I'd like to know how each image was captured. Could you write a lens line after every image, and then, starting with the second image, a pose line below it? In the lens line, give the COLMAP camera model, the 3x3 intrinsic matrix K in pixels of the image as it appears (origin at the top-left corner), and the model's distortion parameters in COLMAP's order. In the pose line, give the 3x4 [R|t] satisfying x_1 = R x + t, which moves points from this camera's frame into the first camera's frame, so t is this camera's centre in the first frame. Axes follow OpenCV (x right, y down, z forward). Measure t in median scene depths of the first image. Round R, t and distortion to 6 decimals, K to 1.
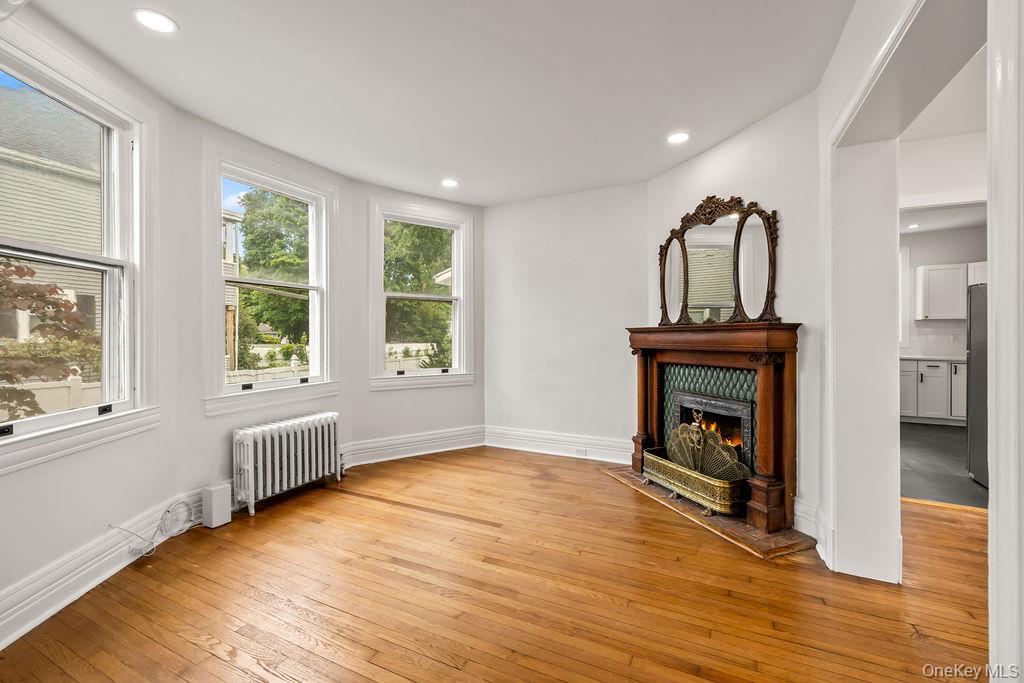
lens RADIAL K [[431.5, 0, 514.2], [0, 431.5, 338.0], [0, 0, 1]] dist [0.001212, 0.000381]
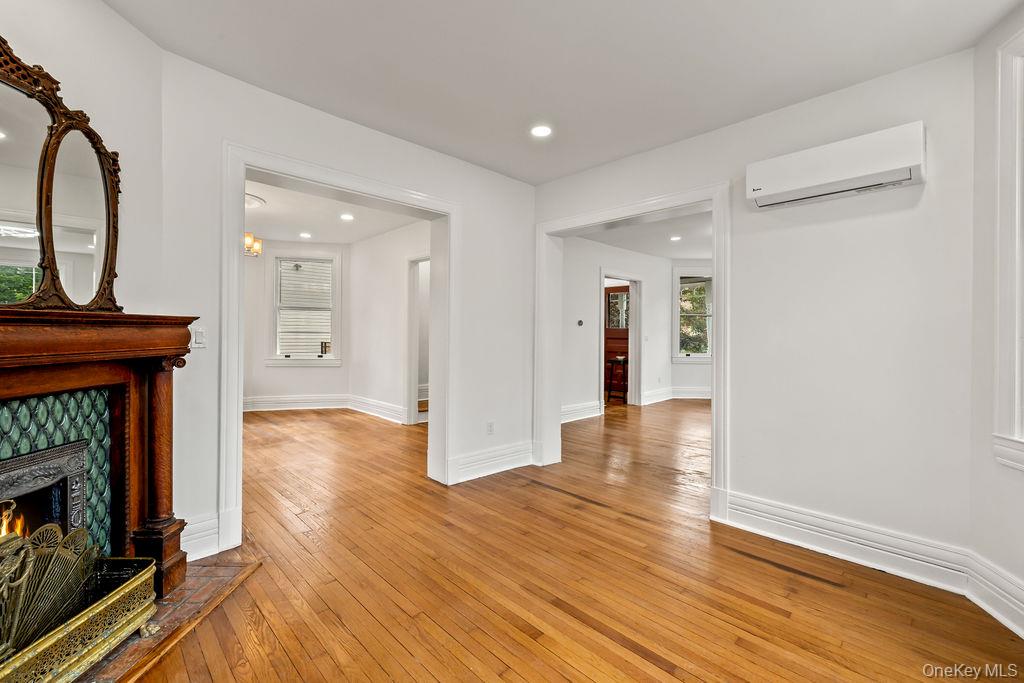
lens RADIAL K [[431.5, 0, 506.8], [0, 431.5, 332.4], [0, 0, 1]] dist [0.001212, 0.000381]
pose [[-0.930437, -0.003079, 0.366438, -0.233763], [-0.000343, 0.999972, 0.007530, -0.011239], [-0.366451, 0.006881, -0.930412, 1.392072]]
